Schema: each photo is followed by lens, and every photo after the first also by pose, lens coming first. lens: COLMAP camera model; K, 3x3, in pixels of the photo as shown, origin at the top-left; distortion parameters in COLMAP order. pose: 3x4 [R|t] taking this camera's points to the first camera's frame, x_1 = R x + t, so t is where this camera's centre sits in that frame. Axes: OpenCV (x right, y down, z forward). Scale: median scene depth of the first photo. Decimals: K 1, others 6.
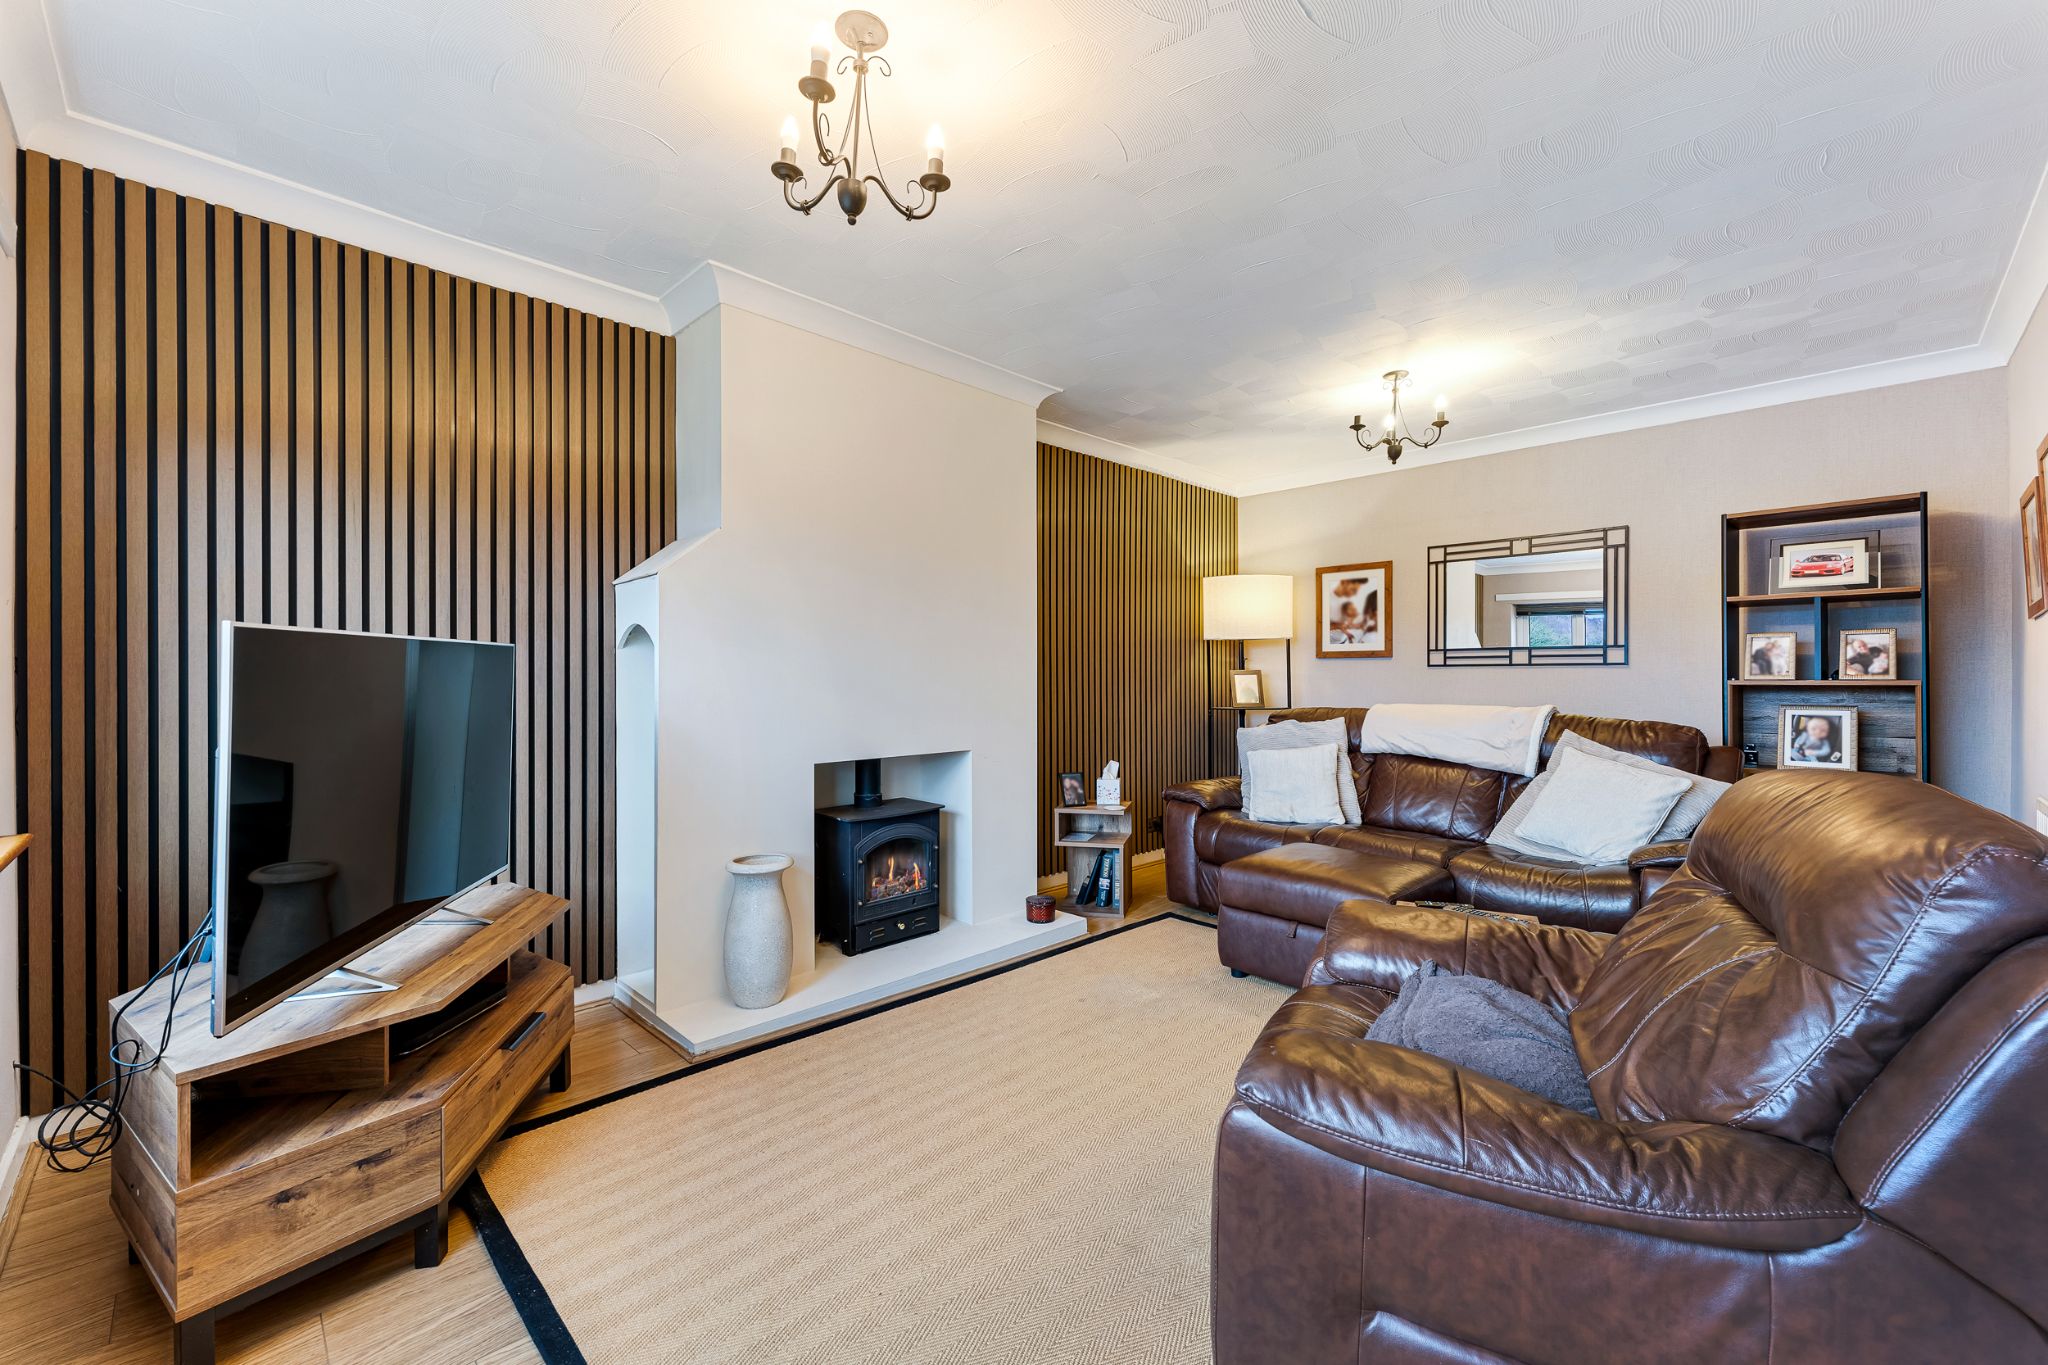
lens RADIAL K [[822.8, 0, 1057.5], [0, 822.8, 672.8], [0, 0, 1]] dist [-0.000225, -0.000174]
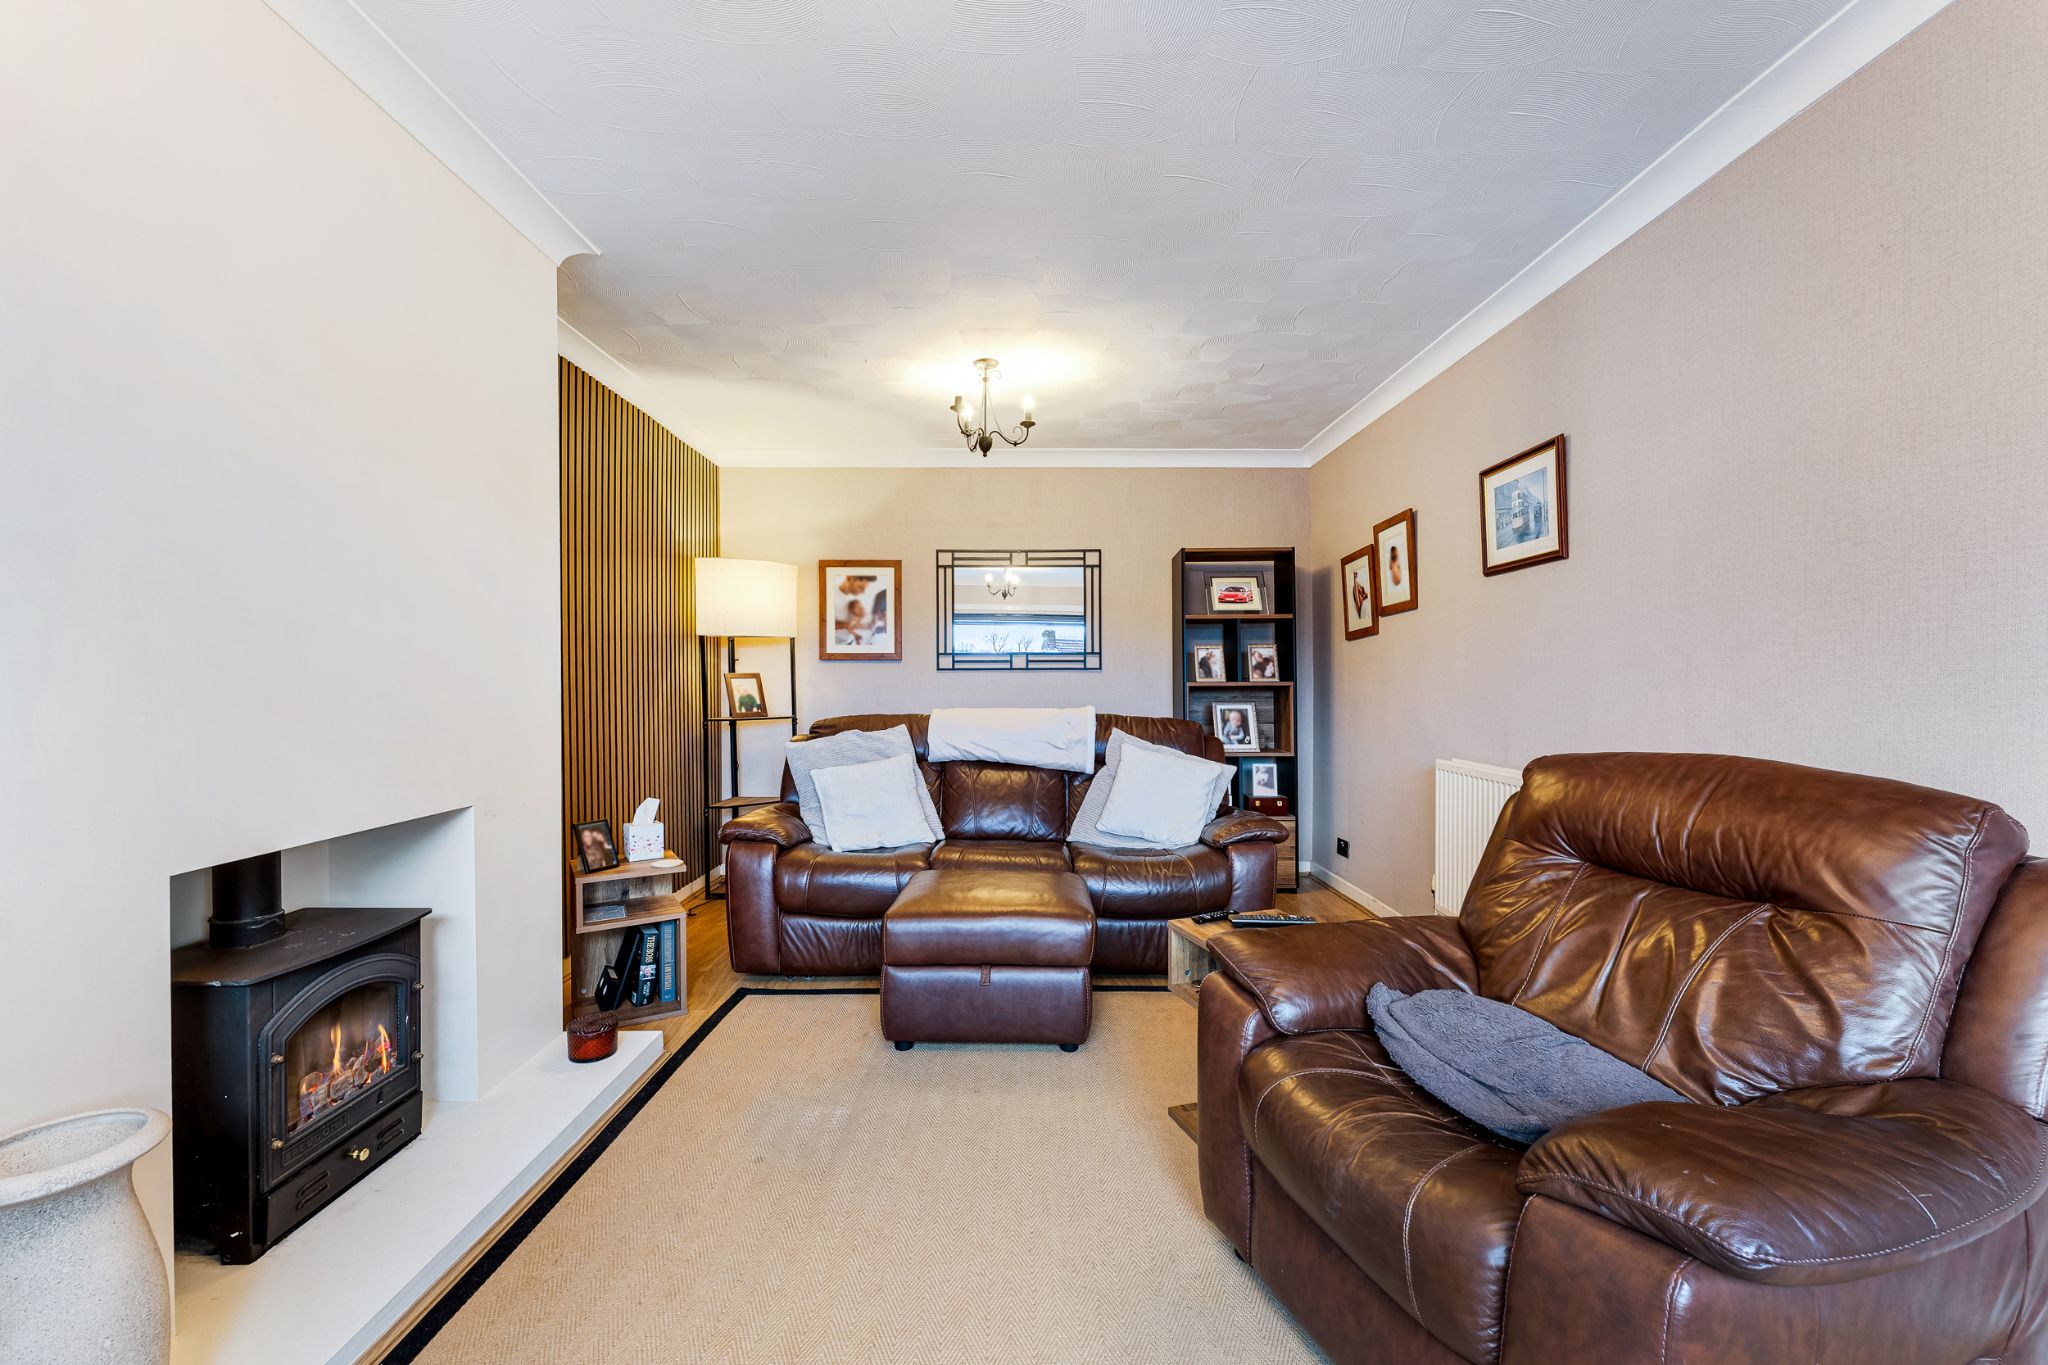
lens RADIAL K [[822.8, 0, 1026.7], [0, 822.8, 680.3], [0, 0, 1]] dist [-0.000225, -0.000174]
pose [[0.714673, -0.001935, 0.699456, -0.214788], [-0.000622, 0.999994, 0.003402, 0.001681], [-0.699458, -0.002867, 0.714668, 0.274944]]
